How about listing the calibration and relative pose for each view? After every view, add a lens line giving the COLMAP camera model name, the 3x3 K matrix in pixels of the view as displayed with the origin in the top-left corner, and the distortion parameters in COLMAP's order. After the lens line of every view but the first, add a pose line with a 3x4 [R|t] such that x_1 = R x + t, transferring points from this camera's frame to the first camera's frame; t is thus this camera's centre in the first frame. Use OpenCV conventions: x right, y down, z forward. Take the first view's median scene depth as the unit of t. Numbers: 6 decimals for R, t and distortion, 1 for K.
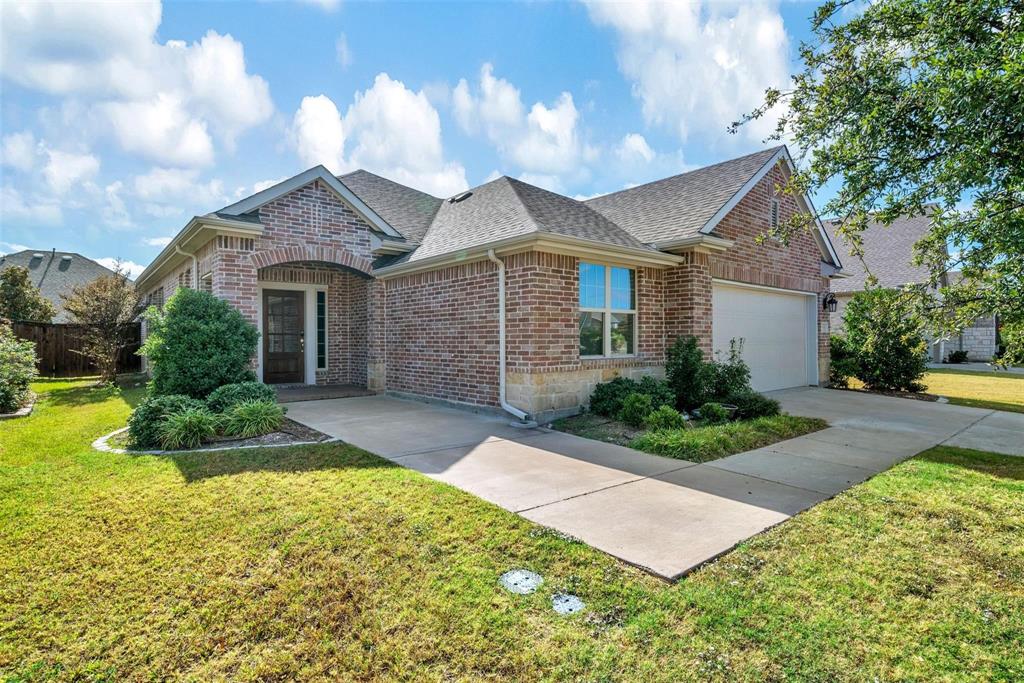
lens RADIAL K [[514.2, 0, 512.9], [0, 514.2, 340.1], [0, 0, 1]] dist [-0.009051, 0.002206]
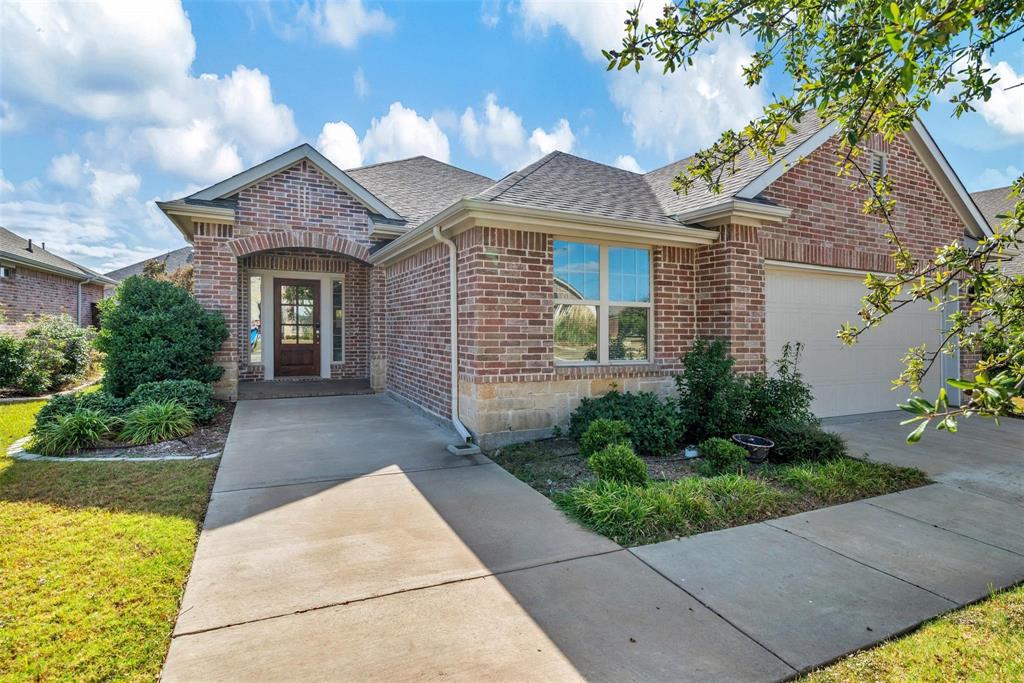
lens RADIAL K [[514.2, 0, 508.7], [0, 514.2, 322.5], [0, 0, 1]] dist [-0.009051, 0.002206]
pose [[0.970265, 0.015313, -0.241561, 0.219289], [-0.018649, 0.999760, -0.011529, -0.015748], [0.241326, 0.015691, 0.970317, 0.205415]]
